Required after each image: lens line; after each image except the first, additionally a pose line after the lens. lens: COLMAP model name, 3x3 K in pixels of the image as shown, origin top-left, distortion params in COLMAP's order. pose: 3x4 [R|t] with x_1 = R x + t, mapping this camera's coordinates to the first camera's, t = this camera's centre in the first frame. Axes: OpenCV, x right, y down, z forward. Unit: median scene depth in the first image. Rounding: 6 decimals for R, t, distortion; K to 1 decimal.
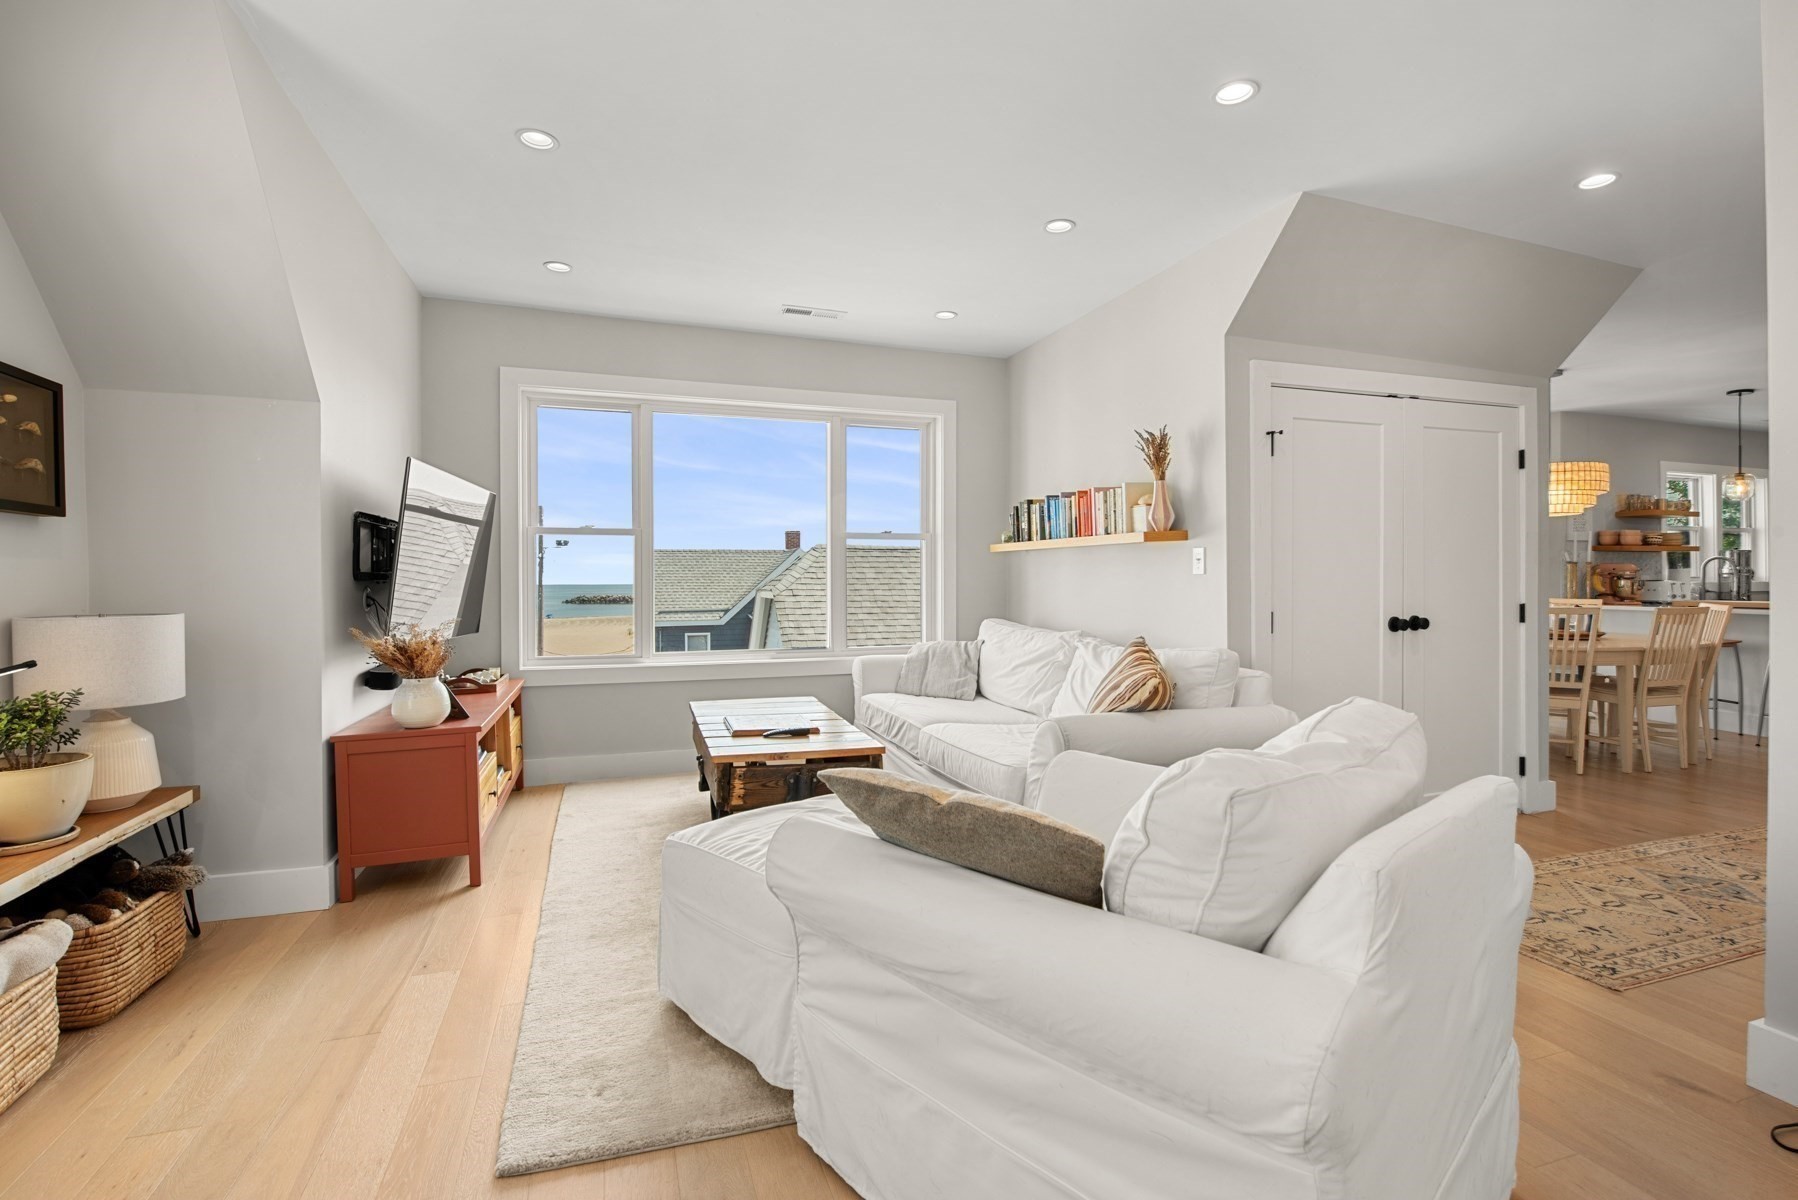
lens RADIAL K [[825.3, 0, 898.5], [0, 825.3, 587.4], [0, 0, 1]] dist [-0.016301, 0.000072]
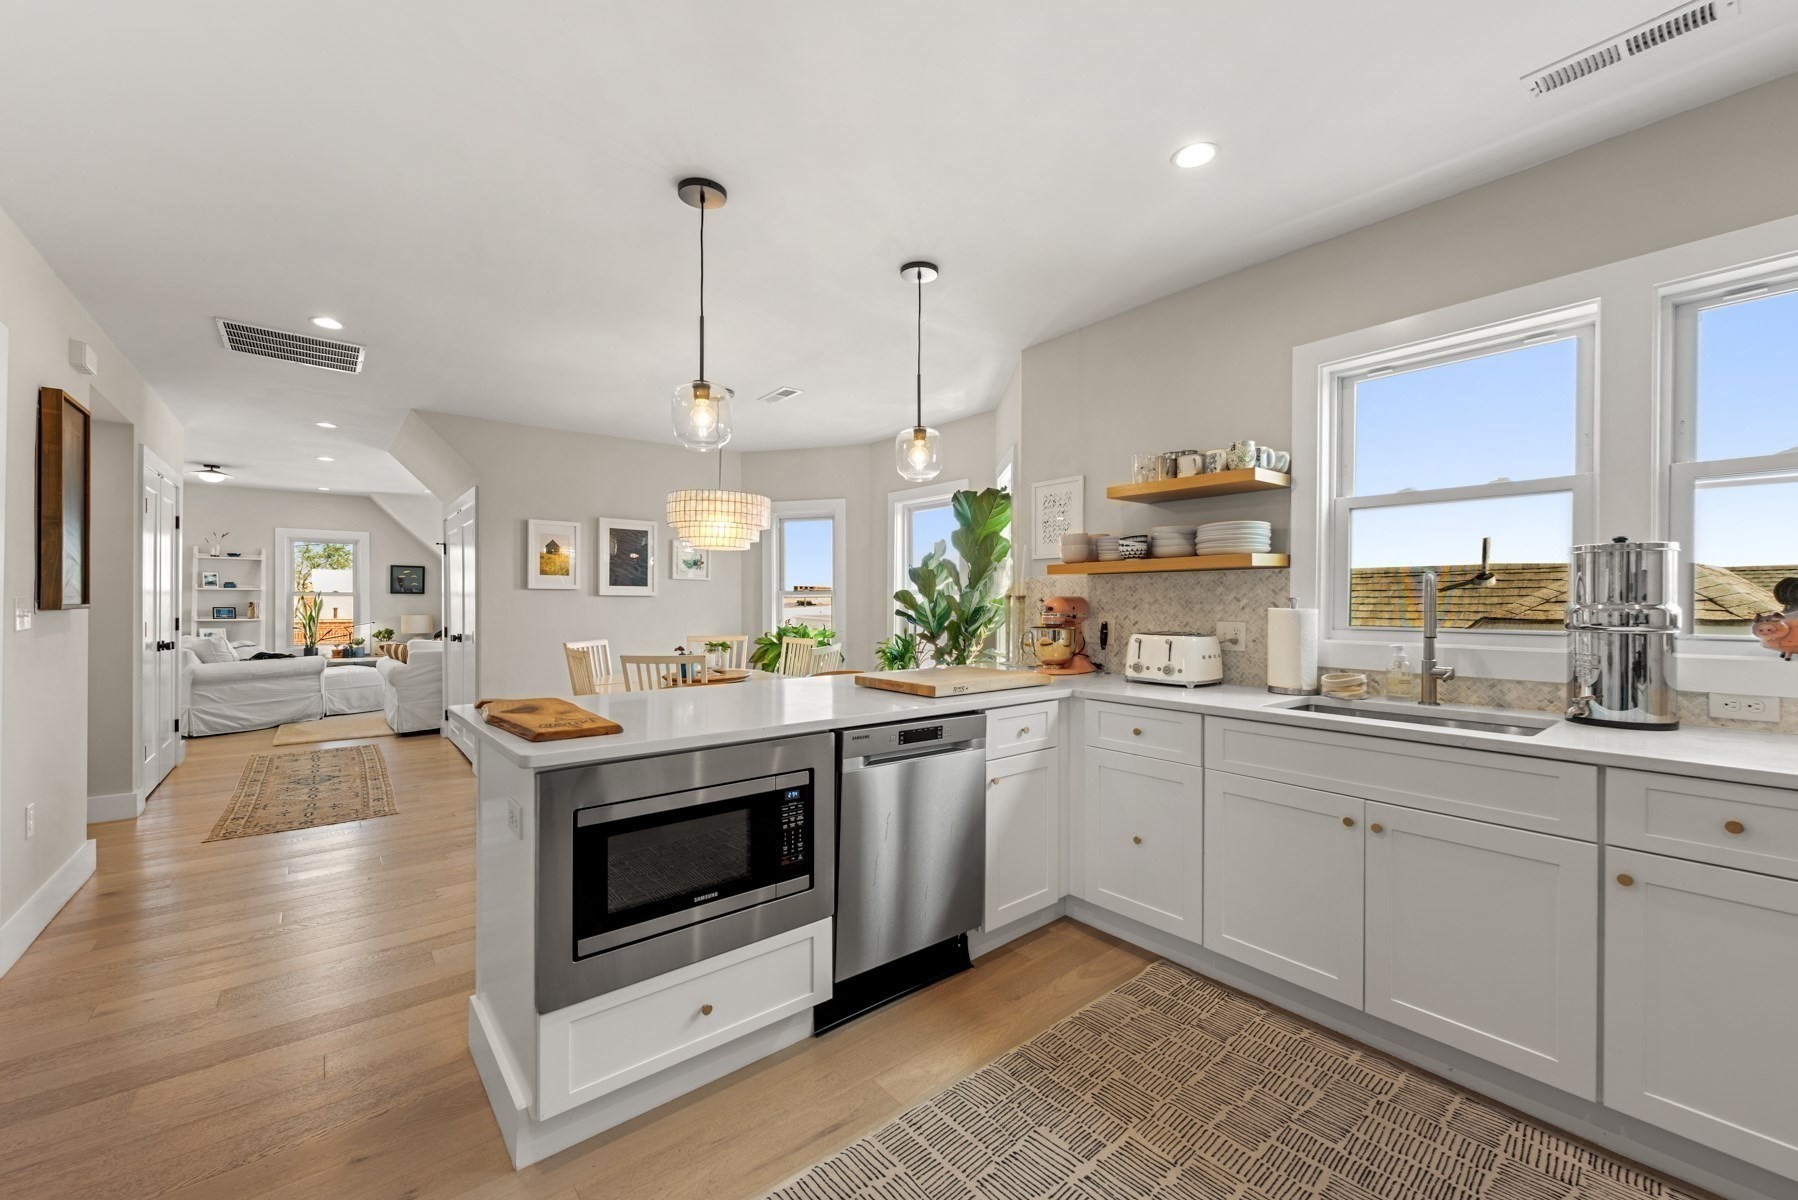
lens RADIAL K [[708.6, 0, 896.5], [0, 708.6, 606.1], [0, 0, 1]] dist [0.011108, -0.005375]
pose [[0.342152, 0.008469, -0.939606, 2.448484], [-0.013576, 0.999900, 0.004069, -0.044787], [0.939546, 0.011364, 0.342233, 1.390856]]
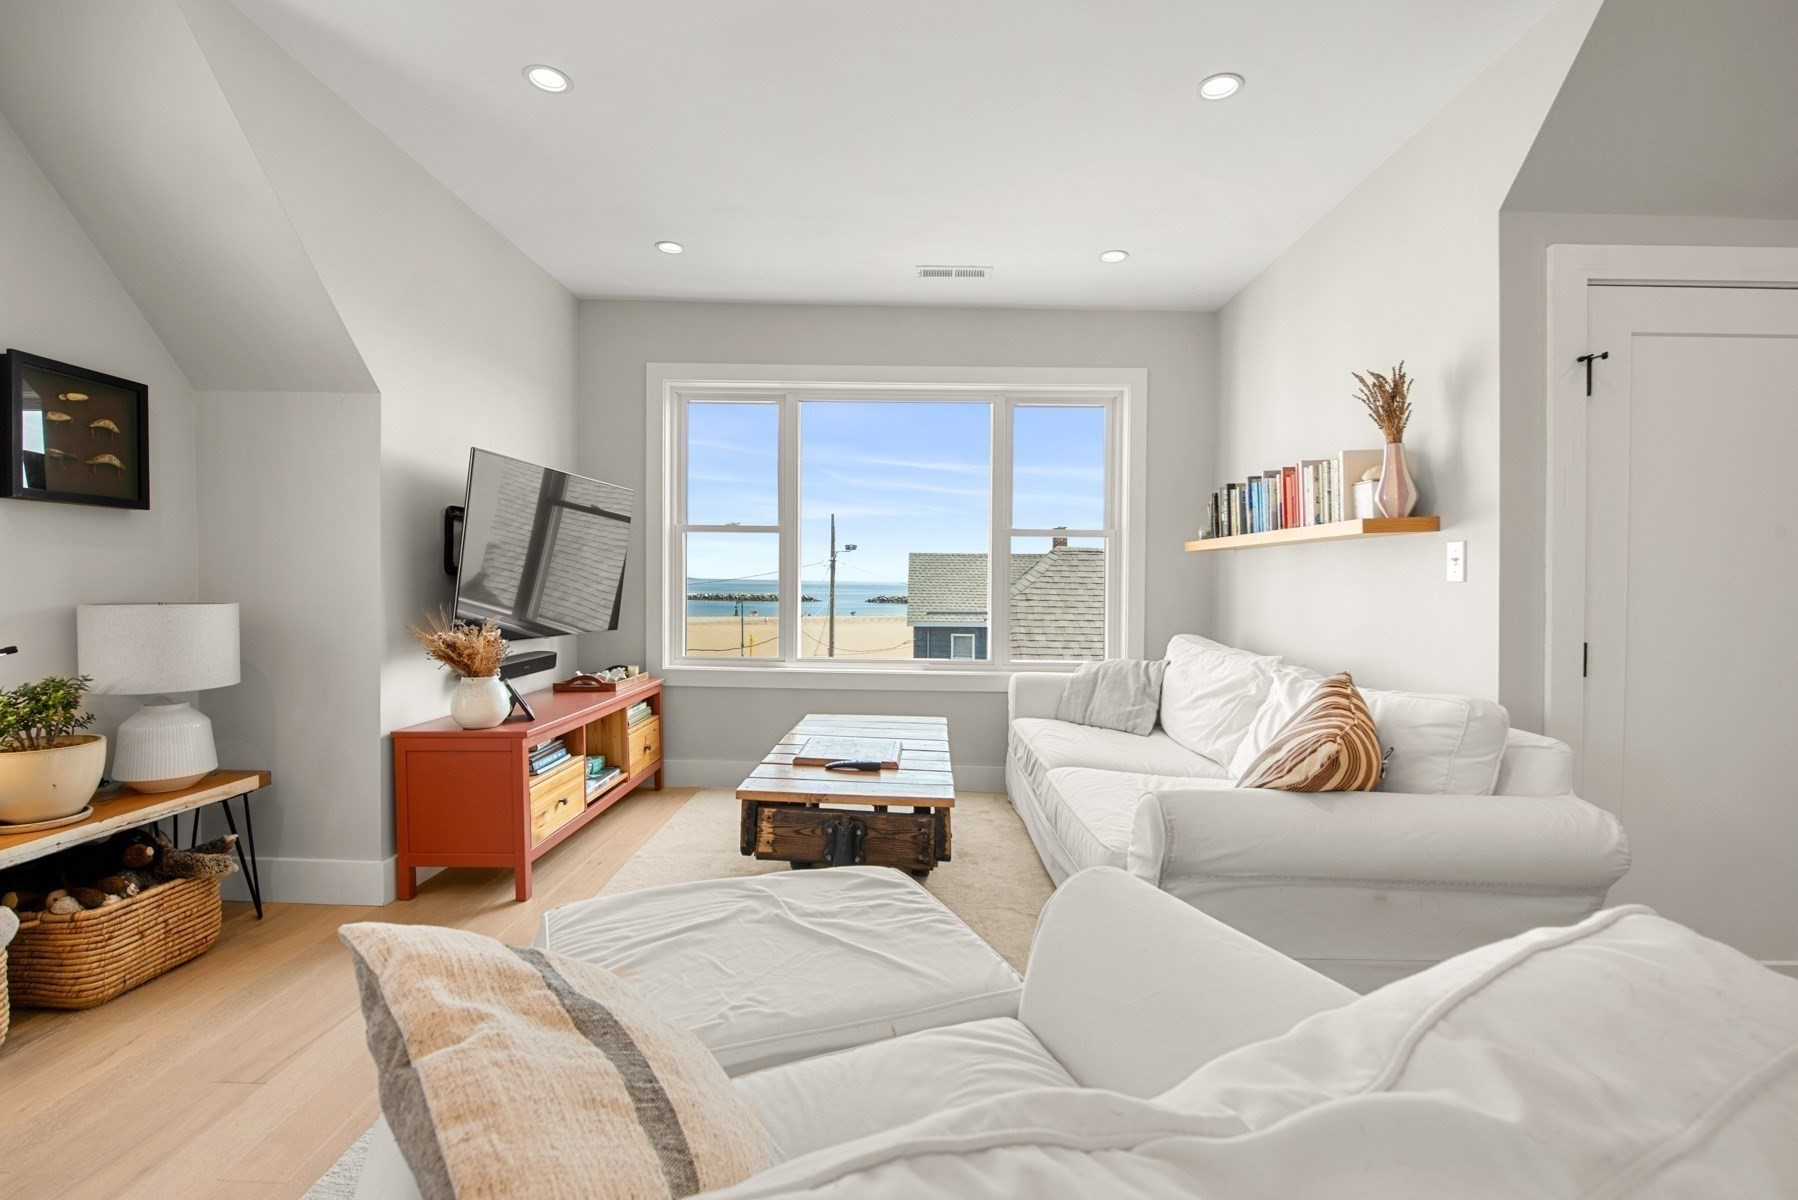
lens RADIAL K [[794.2, 0, 896.9], [0, 794.2, 588.3], [0, 0, 1]] dist [-0.015973, -0.000361]
pose [[0.938166, 0.017719, -0.345732, 0.158639], [-0.019036, 0.999819, -0.000414, -0.001643], [0.345662, 0.006970, 0.938333, 0.242188]]
